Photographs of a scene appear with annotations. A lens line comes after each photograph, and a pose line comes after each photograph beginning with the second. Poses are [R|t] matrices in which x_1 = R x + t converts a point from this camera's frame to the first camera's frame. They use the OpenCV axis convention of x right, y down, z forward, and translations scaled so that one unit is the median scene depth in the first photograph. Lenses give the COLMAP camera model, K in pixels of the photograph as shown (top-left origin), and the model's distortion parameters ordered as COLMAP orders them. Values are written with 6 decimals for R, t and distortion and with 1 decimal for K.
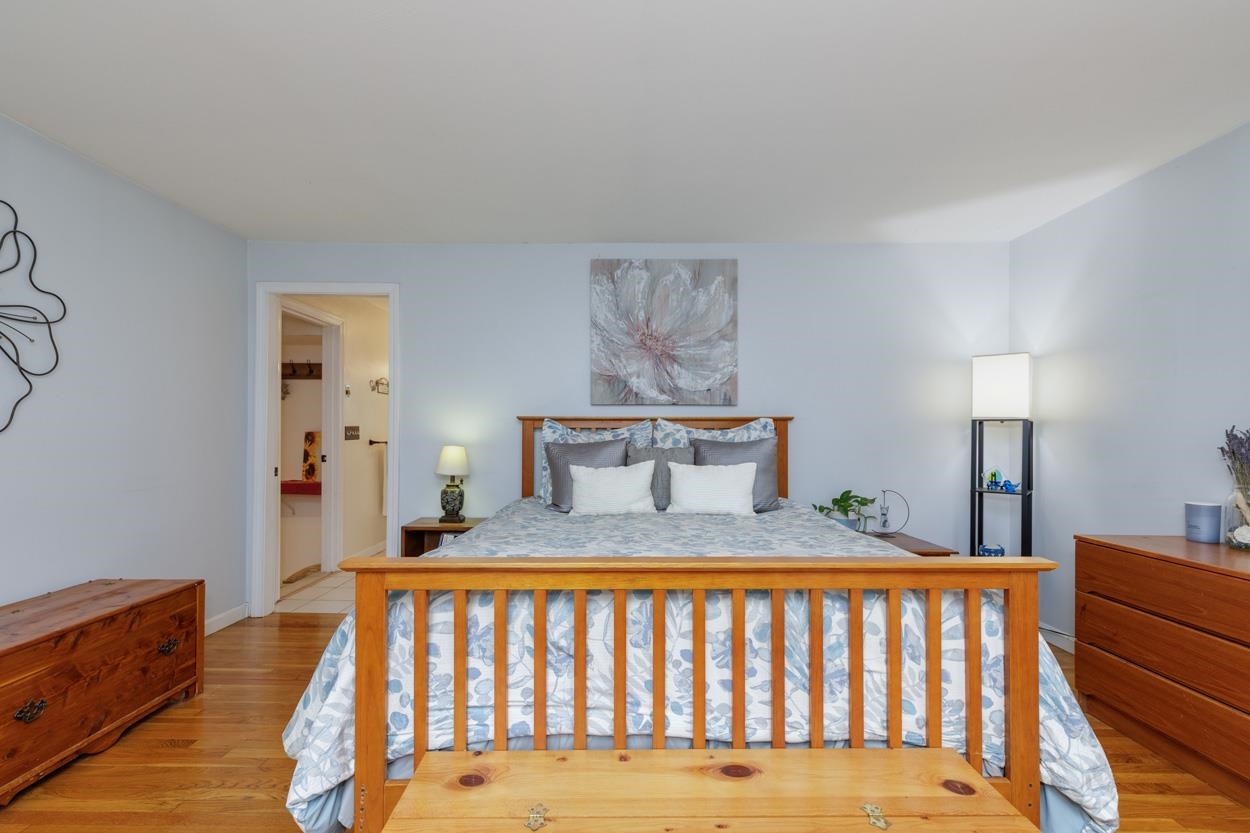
lens RADIAL K [[584.1, 0, 624.1], [0, 584.1, 428.7], [0, 0, 1]] dist [0.007846, -0.002344]
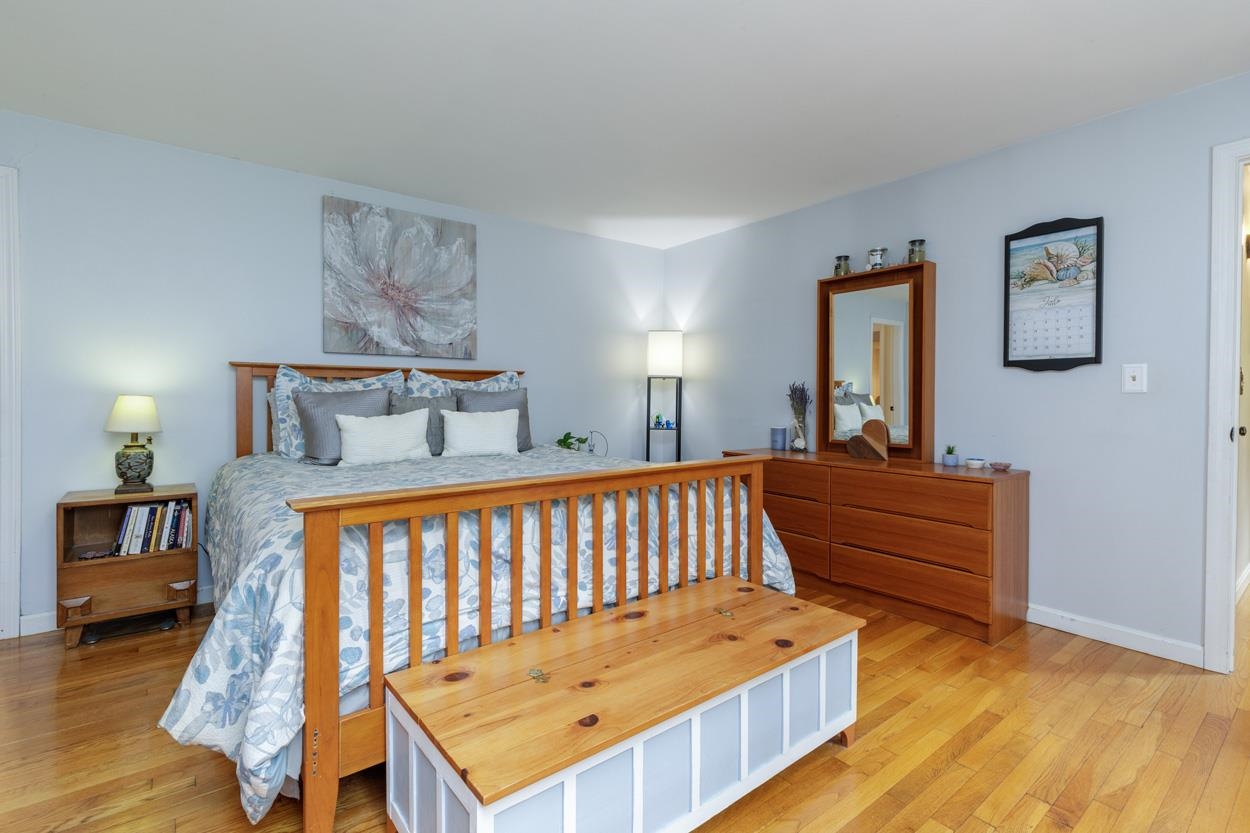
lens RADIAL K [[584.1, 0, 621.3], [0, 584.1, 404.3], [0, 0, 1]] dist [0.007846, -0.002344]
pose [[0.783799, -0.006342, 0.620982, -0.425824], [-0.009604, 0.999704, 0.022332, 0.026507], [-0.620940, -0.023468, 0.783507, -0.045176]]
